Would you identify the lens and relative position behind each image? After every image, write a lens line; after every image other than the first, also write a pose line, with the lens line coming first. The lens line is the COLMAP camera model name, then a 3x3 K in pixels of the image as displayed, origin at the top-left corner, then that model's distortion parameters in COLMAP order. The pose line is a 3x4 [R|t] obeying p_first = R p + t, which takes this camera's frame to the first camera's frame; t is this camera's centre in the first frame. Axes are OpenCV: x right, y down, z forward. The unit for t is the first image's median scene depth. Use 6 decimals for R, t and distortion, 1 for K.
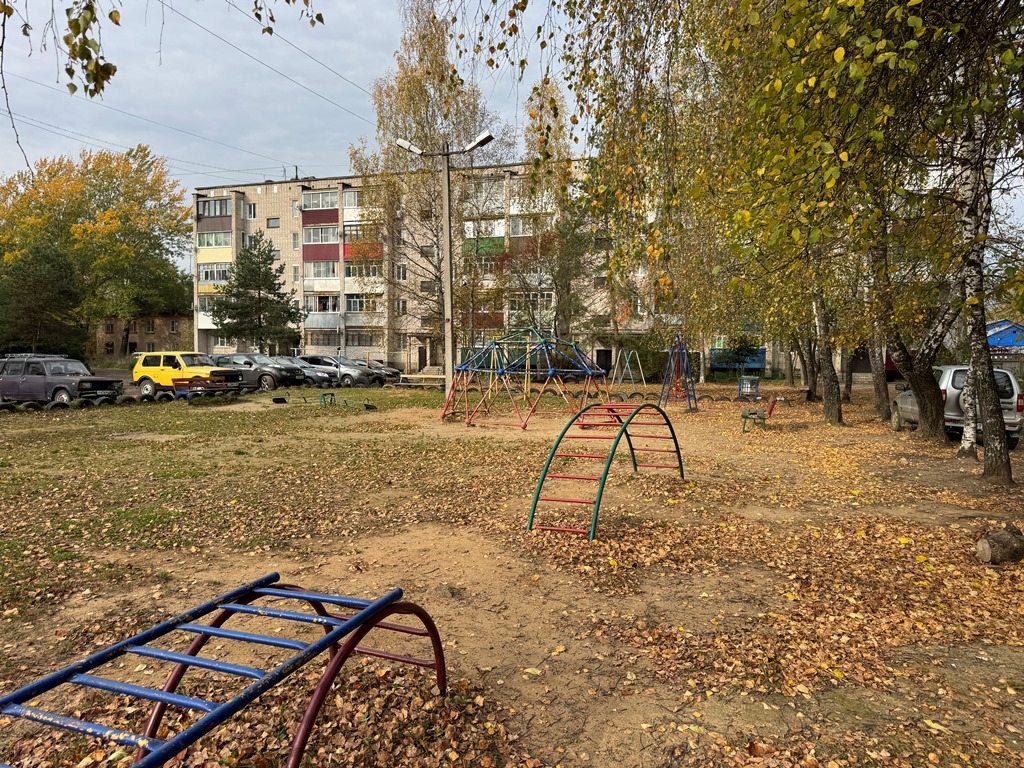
lens RADIAL K [[721.3, 0, 511.3], [0, 721.3, 384.2], [0, 0, 1]] dist [0.056038, -0.073492]
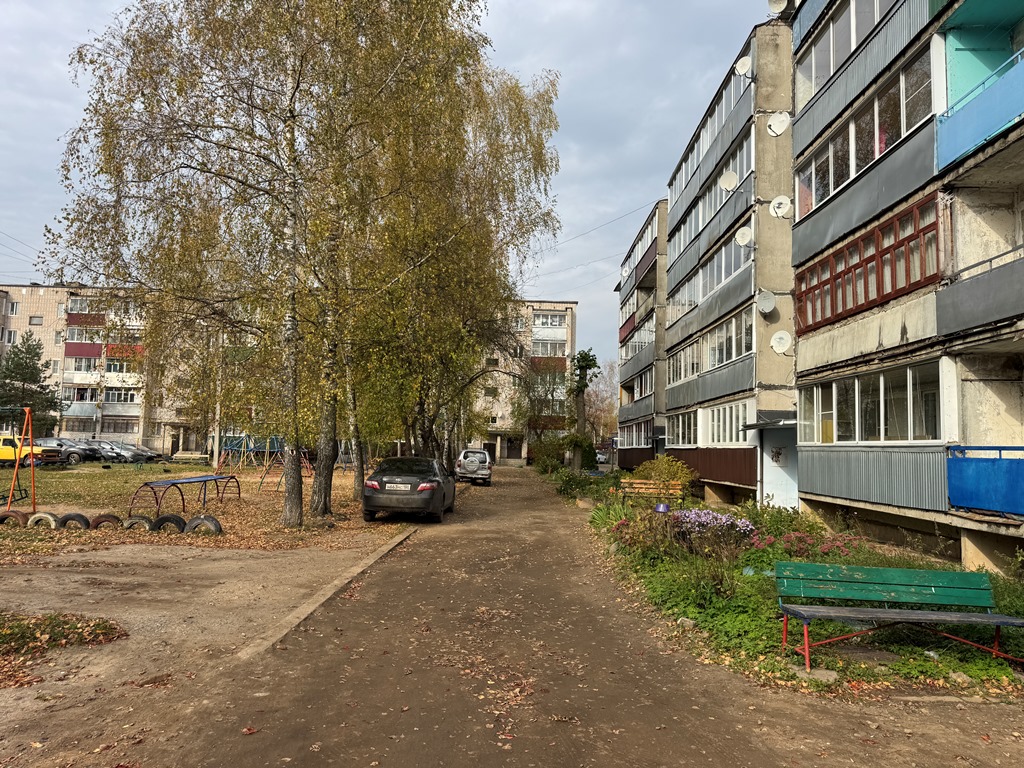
lens RADIAL K [[721.3, 0, 508.6], [0, 721.3, 384.8], [0, 0, 1]] dist [0.056038, -0.073492]
pose [[0.945734, 0.041869, 0.322234, 0.001936], [-0.001858, 0.992345, -0.123487, 0.012677], [-0.324938, 0.116187, 0.938571, -0.281746]]
